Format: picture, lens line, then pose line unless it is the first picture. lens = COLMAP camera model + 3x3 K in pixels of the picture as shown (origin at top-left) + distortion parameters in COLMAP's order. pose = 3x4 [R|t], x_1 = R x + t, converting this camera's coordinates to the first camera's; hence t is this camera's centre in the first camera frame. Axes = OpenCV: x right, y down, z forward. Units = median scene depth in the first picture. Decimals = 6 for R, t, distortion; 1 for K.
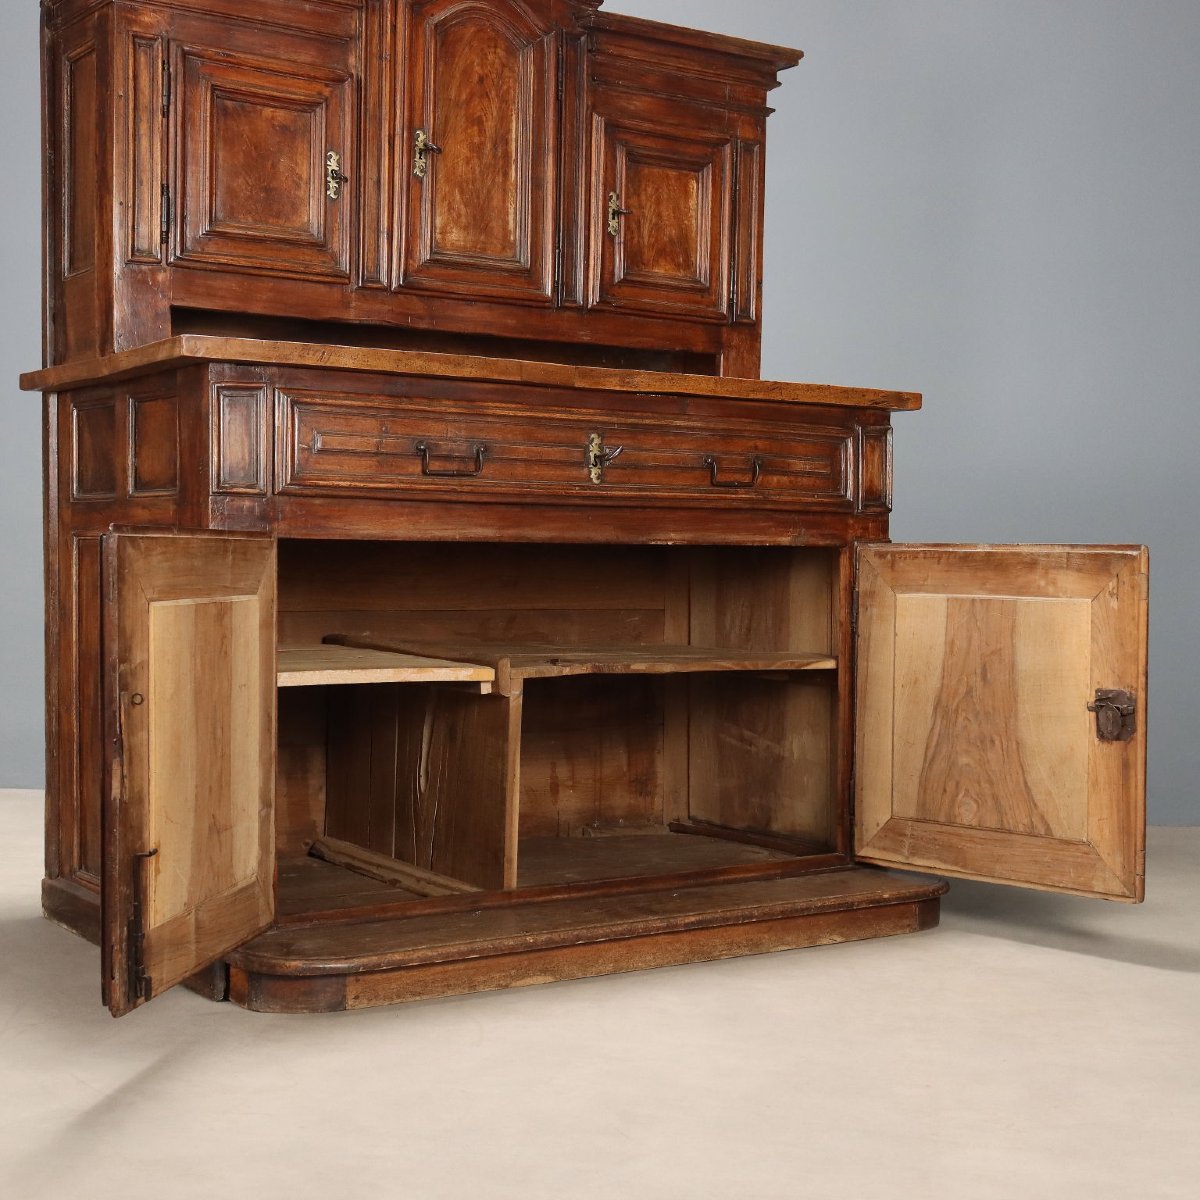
lens RADIAL K [[1909.9, 0, 595.8], [0, 1909.9, 604.1], [0, 0, 1]] dist [0.001217, 0.000000]
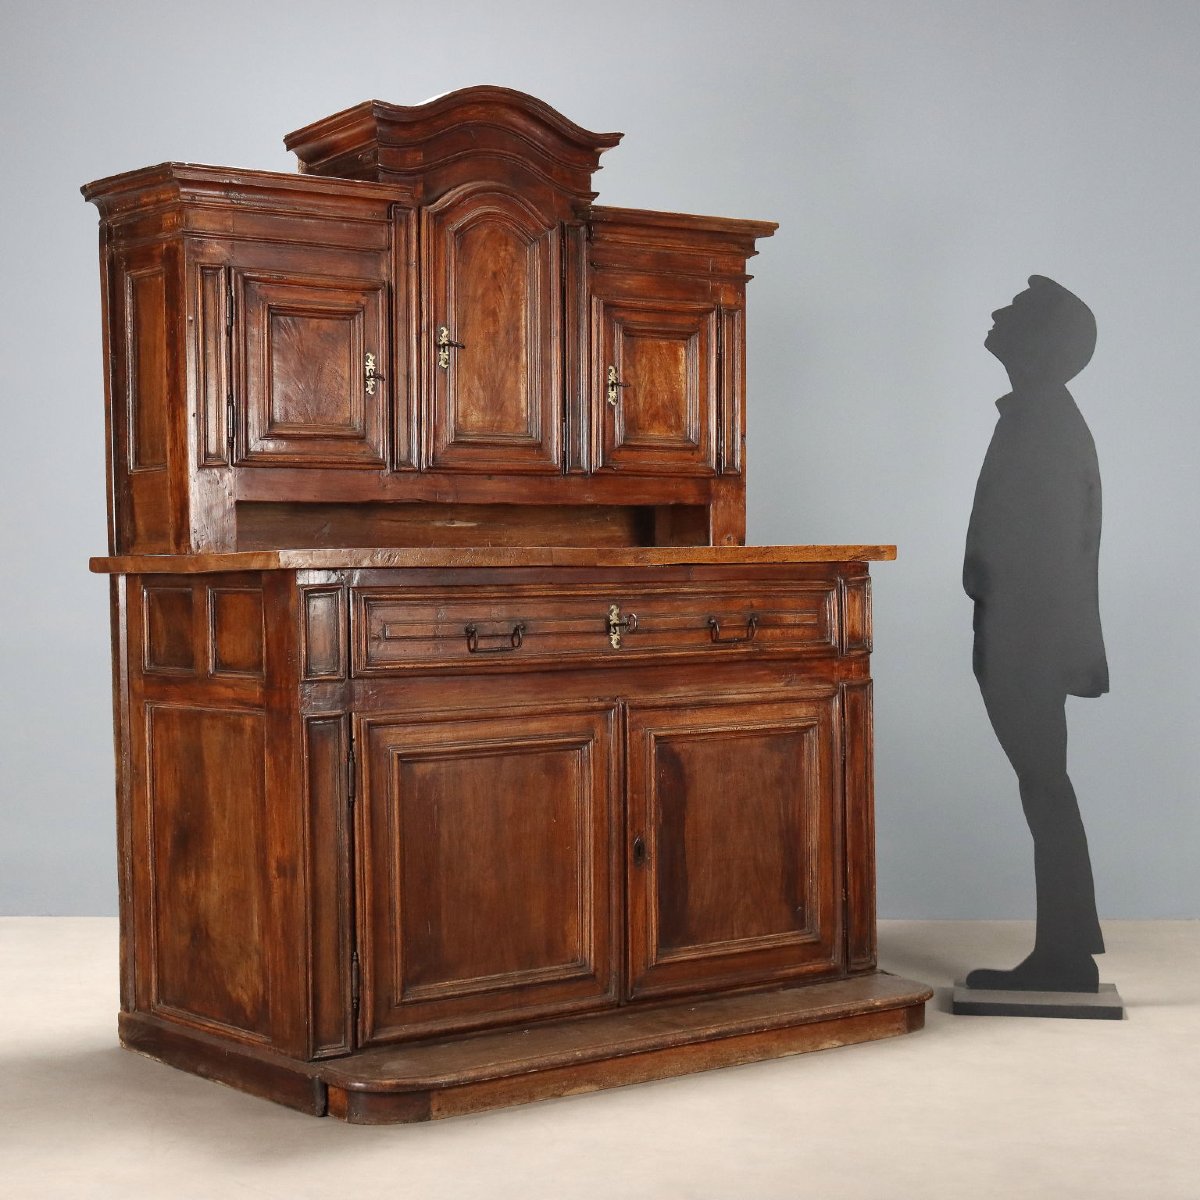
lens RADIAL K [[2335.9, 0, 600.3], [0, 2335.9, 604.7], [0, 0, 1]] dist [-0.002657, 0.000000]
pose [[0.998335, -0.024326, 0.052298, -0.079252], [0.024728, 0.999669, -0.007041, -0.077894], [-0.052109, 0.008322, 0.998607, -0.375412]]
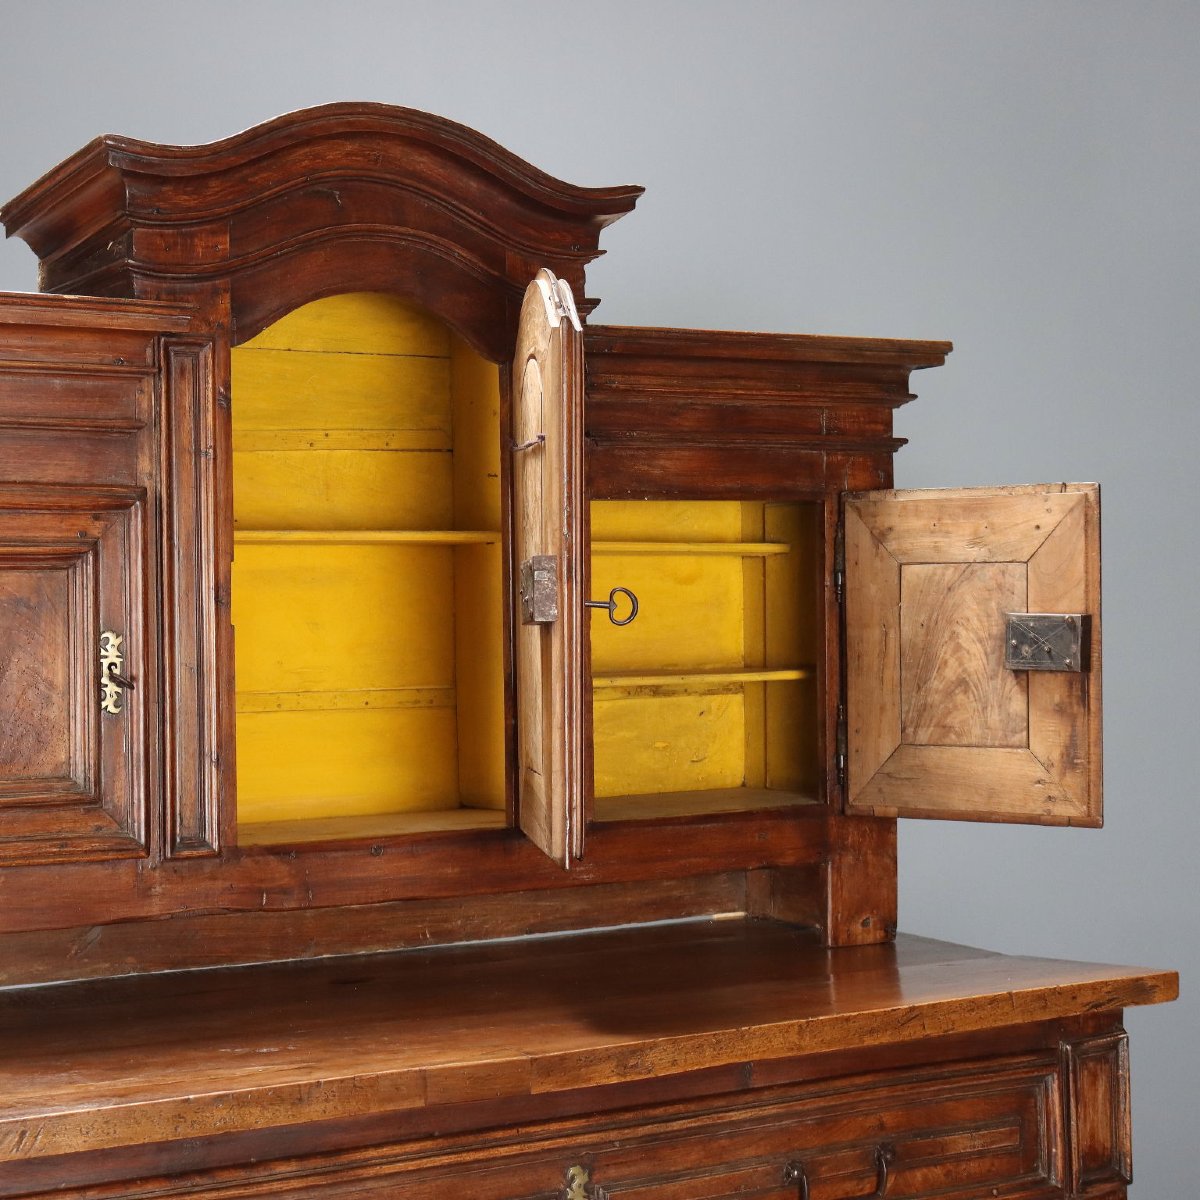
lens RADIAL K [[2335.9, 0, 598.5], [0, 2335.9, 598.9], [0, 0, 1]] dist [-0.002657, 0.000000]
pose [[0.997240, -0.031267, -0.067334, 0.054267], [0.028641, 0.998804, -0.039615, -0.218235], [0.068492, 0.037577, 0.996944, 0.324109]]
